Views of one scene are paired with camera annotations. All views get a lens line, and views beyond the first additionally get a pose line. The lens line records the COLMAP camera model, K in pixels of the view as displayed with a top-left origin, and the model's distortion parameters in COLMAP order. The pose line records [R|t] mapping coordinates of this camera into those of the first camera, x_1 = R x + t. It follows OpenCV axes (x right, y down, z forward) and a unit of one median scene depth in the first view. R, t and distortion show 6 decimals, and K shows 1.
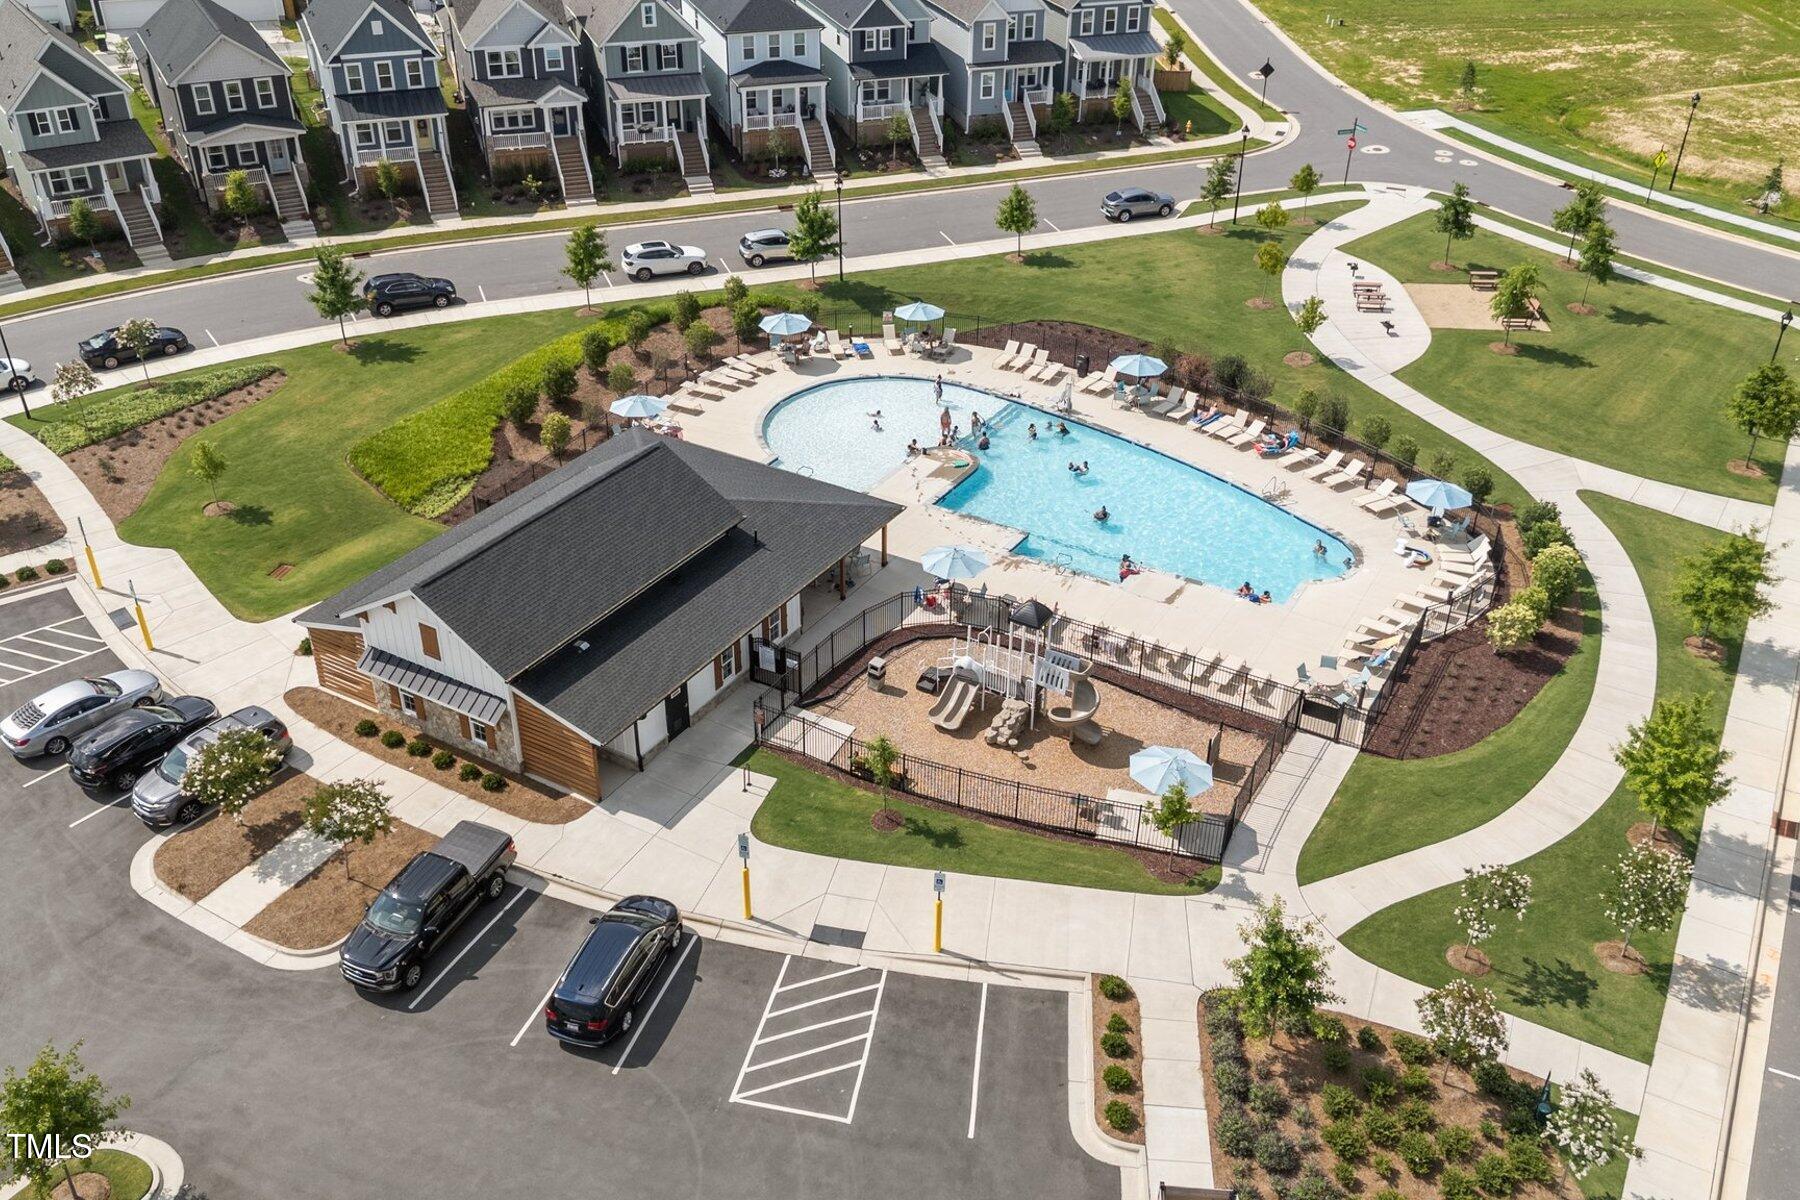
lens RADIAL K [[1561.2, 0, 900.0], [0, 1561.2, 600.0], [0, 0, 1]] dist [0.097534, -0.140068]
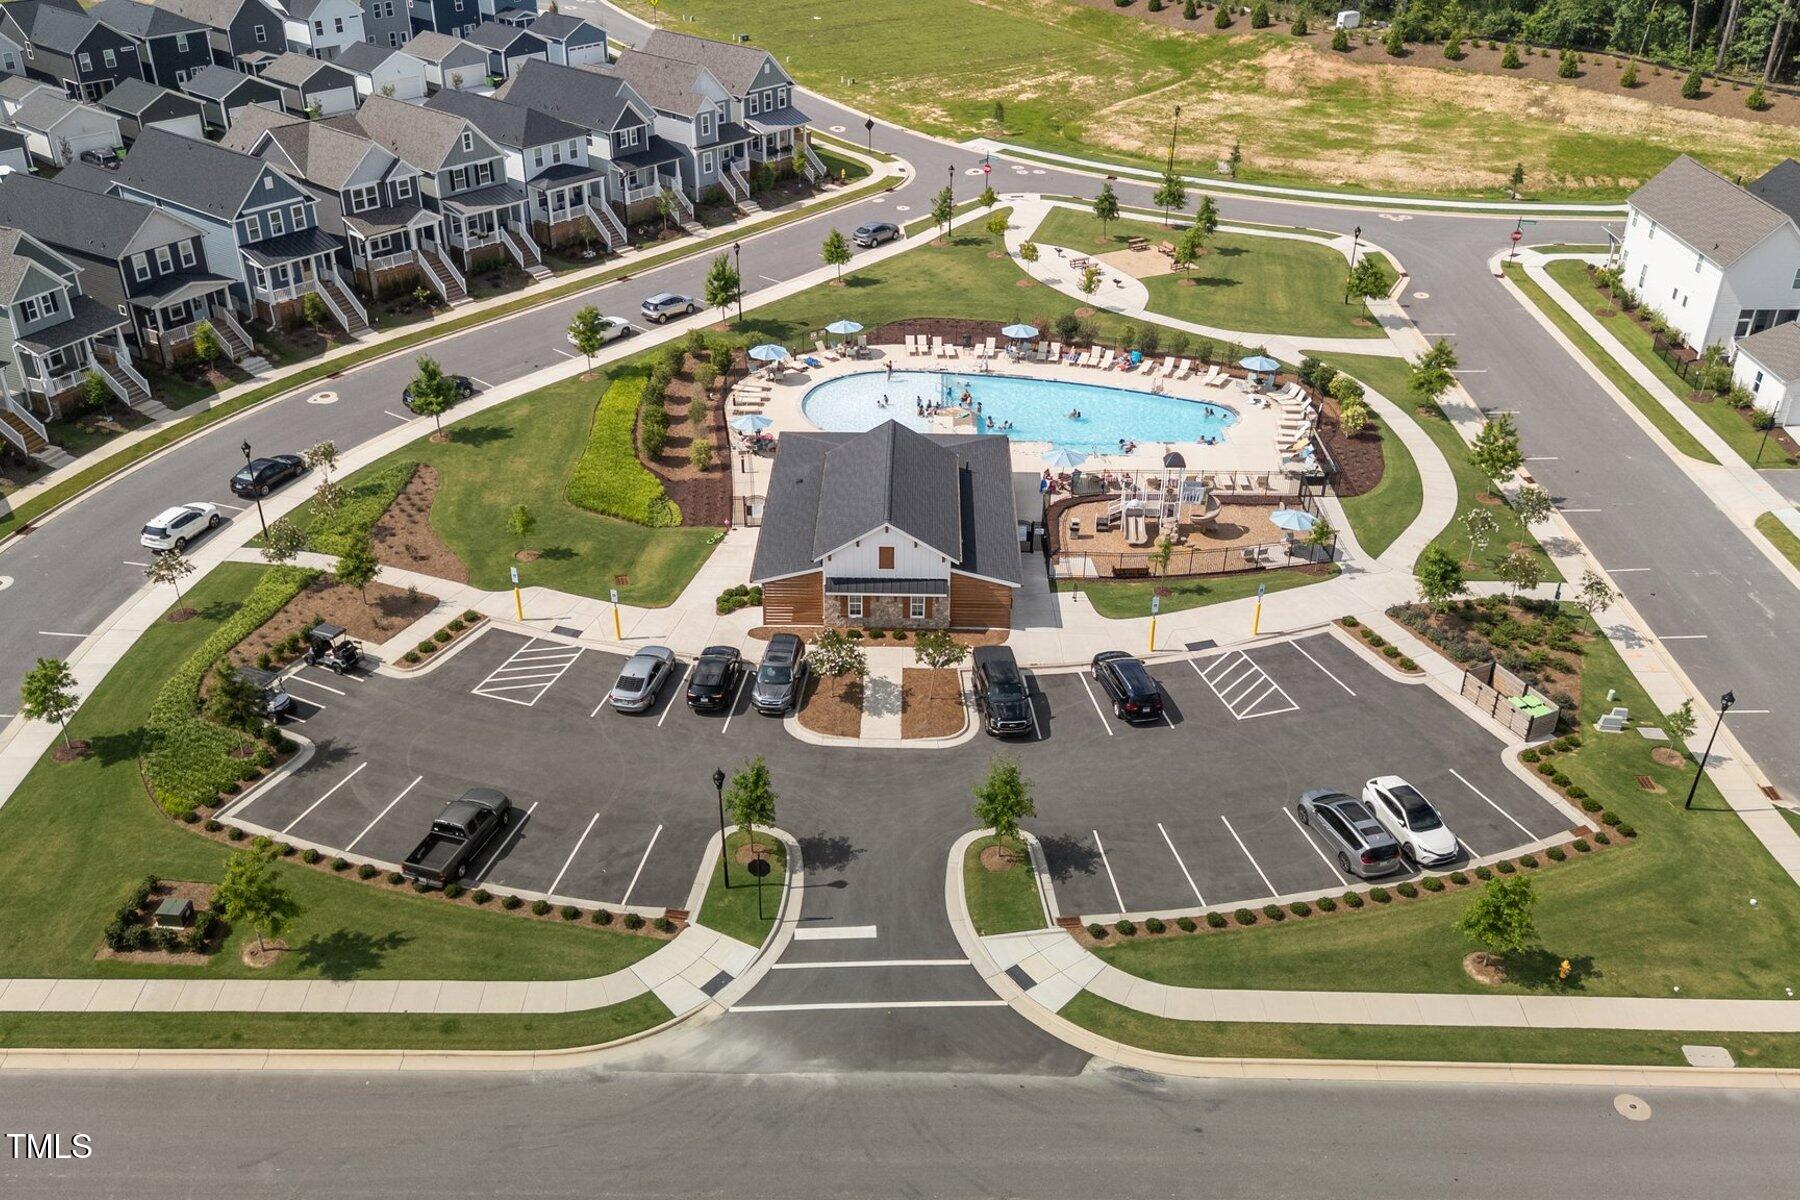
lens RADIAL K [[1561.2, 0, 900.0], [0, 1561.2, 600.0], [0, 0, 1]] dist [0.097534, -0.140068]
pose [[0.864852, -0.253951, 0.433059, -0.498835], [0.264272, 0.963724, 0.037367, 0.006605], [-0.426838, 0.082129, 0.900591, -0.196091]]
